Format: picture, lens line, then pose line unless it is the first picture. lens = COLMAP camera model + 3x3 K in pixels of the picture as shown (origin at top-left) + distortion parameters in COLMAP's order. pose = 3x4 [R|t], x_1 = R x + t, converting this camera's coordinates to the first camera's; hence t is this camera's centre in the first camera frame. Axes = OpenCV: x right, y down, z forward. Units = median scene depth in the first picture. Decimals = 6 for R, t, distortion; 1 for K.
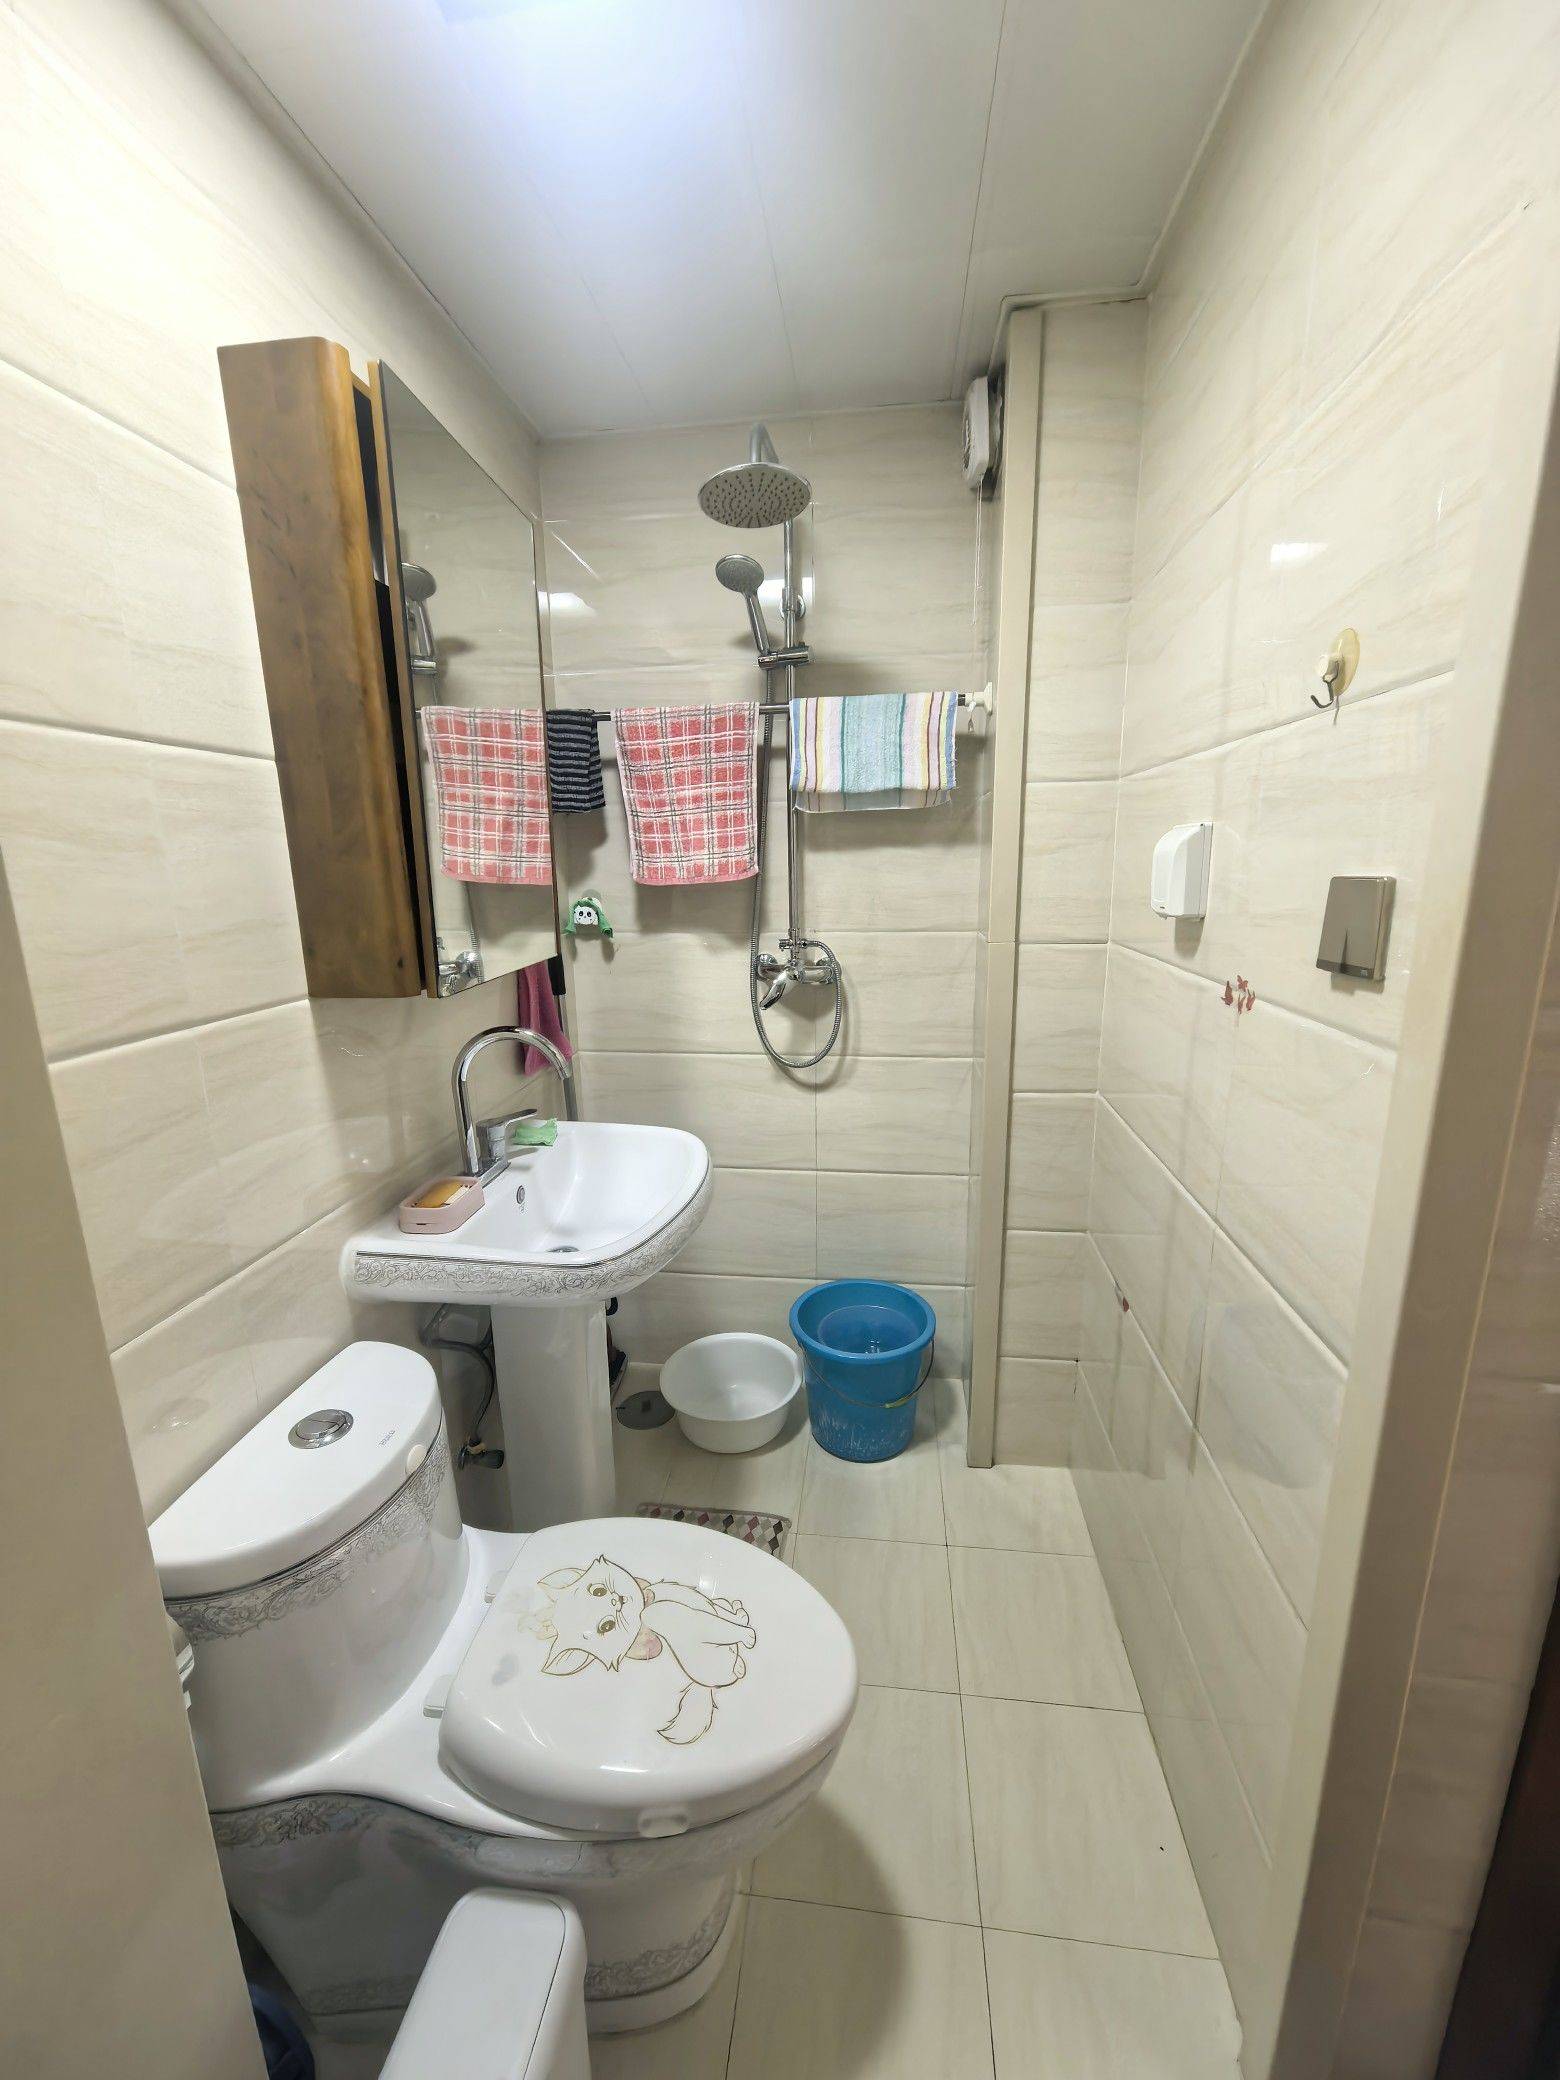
lens RADIAL K [[824.4, 0, 778.6], [0, 824.4, 1043.9], [0, 0, 1]] dist [0.001094, -0.001412]
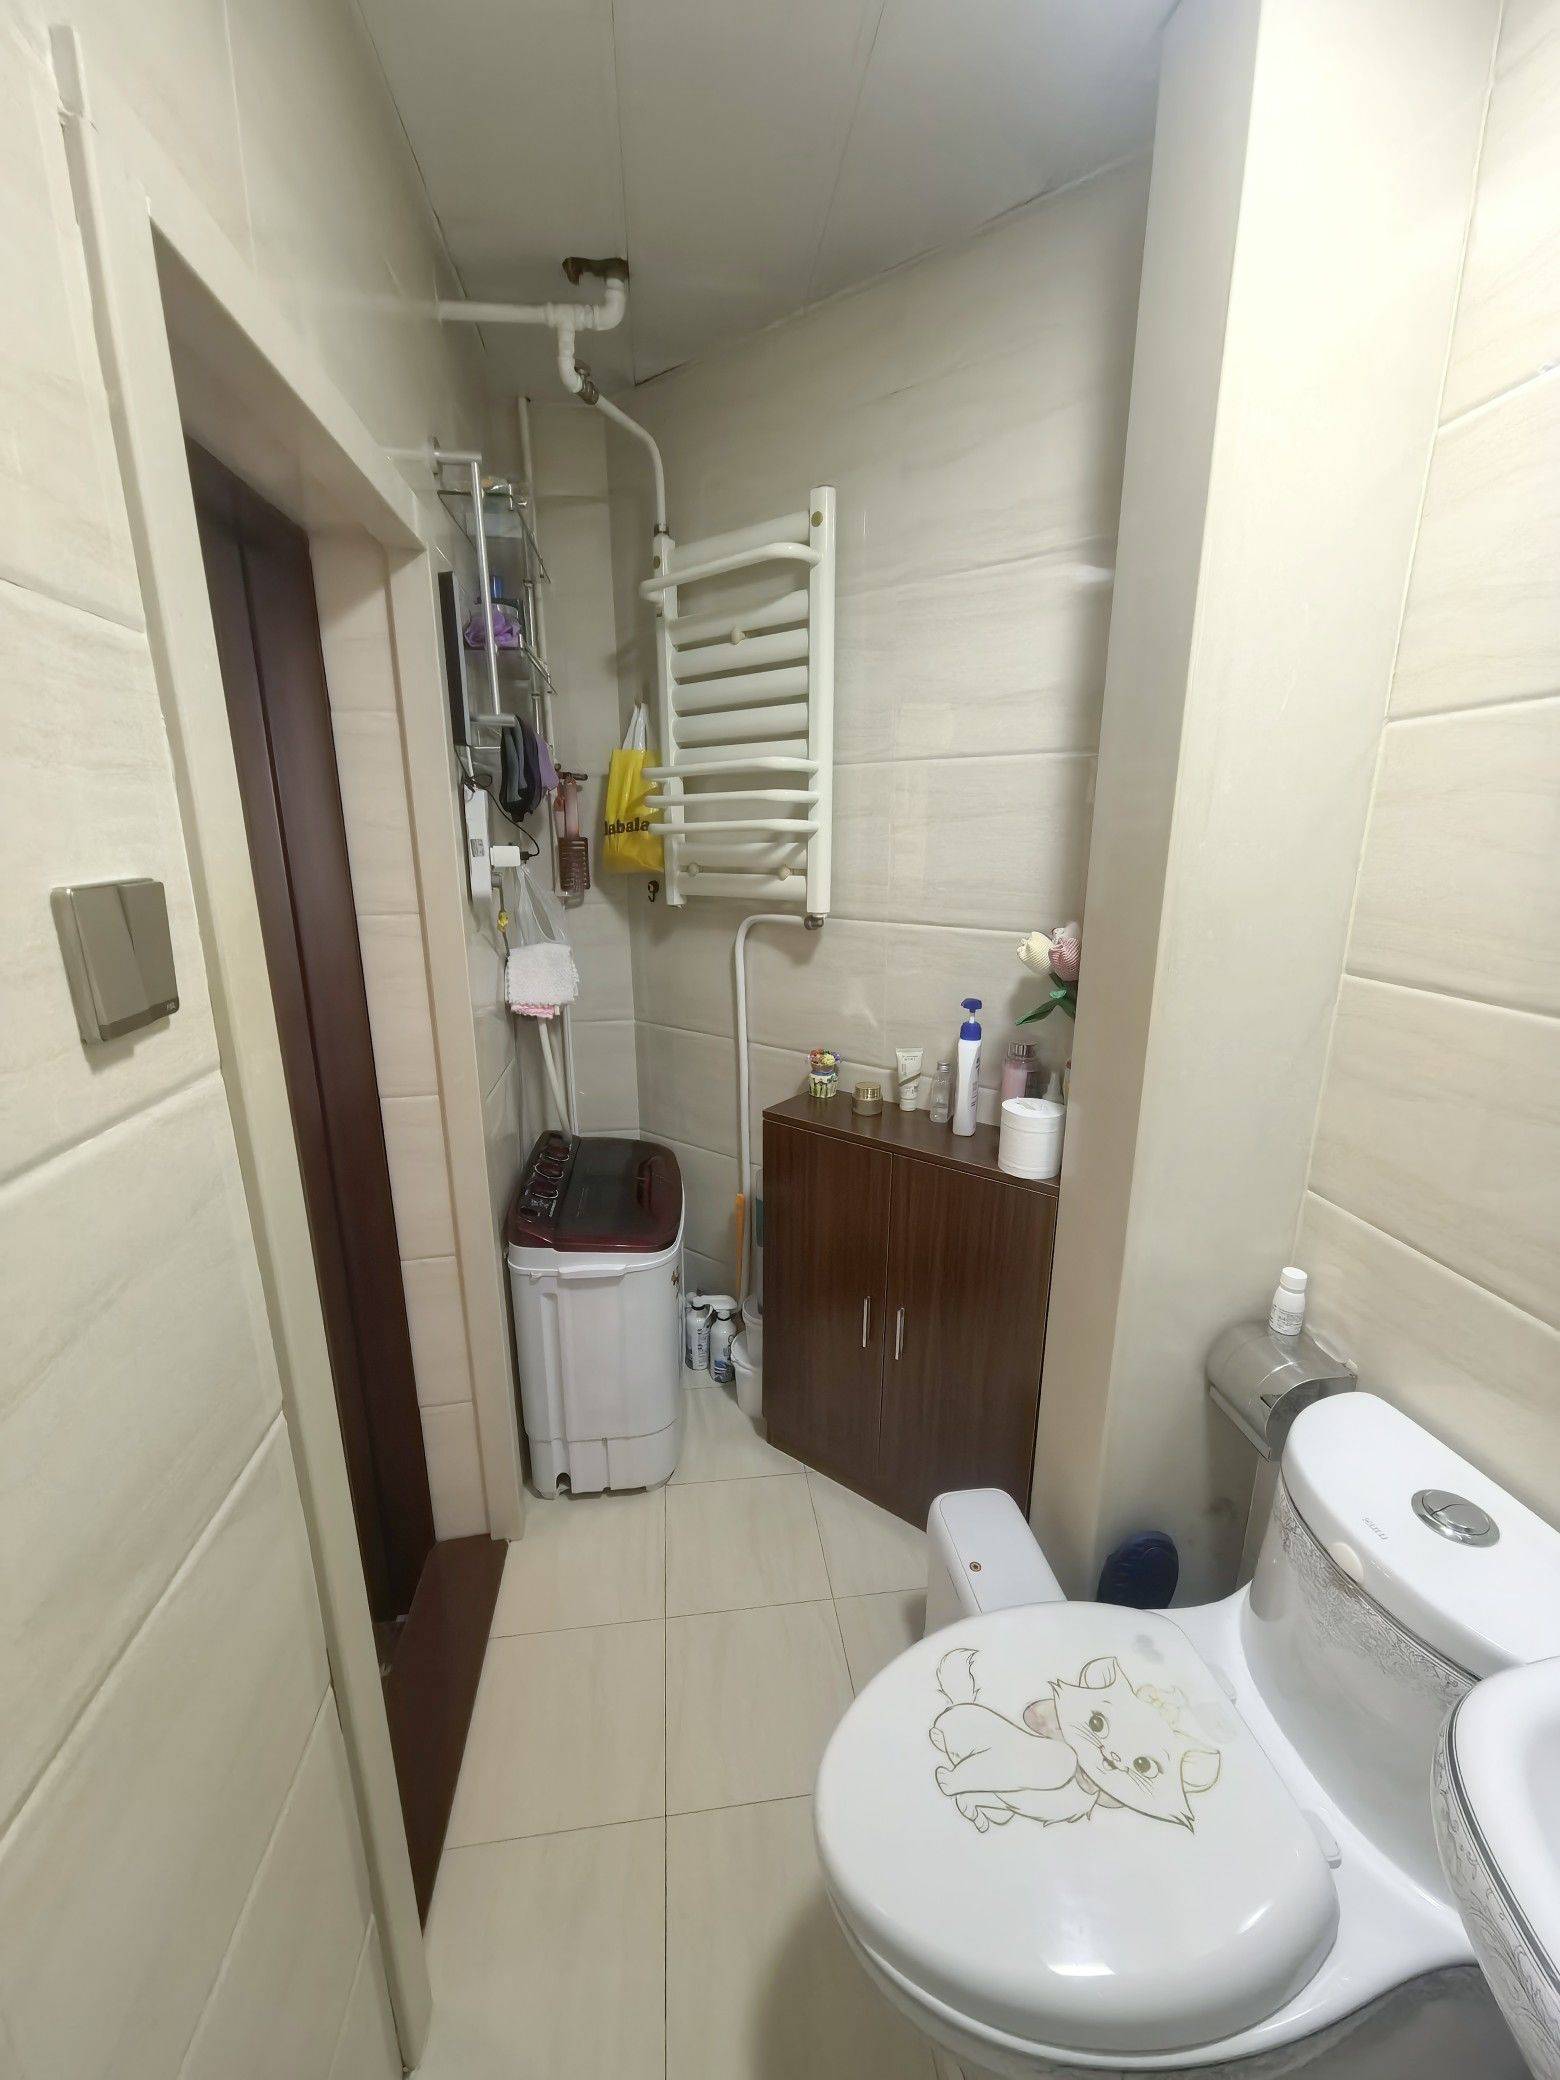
lens RADIAL K [[824.4, 0, 774.5], [0, 824.4, 1039.5], [0, 0, 1]] dist [0.001094, -0.001412]
pose [[-0.967561, 0.079847, -0.239686, 0.276260], [-0.037741, 0.892412, 0.449641, -0.318229], [0.249801, 0.444101, -0.860450, 1.370698]]
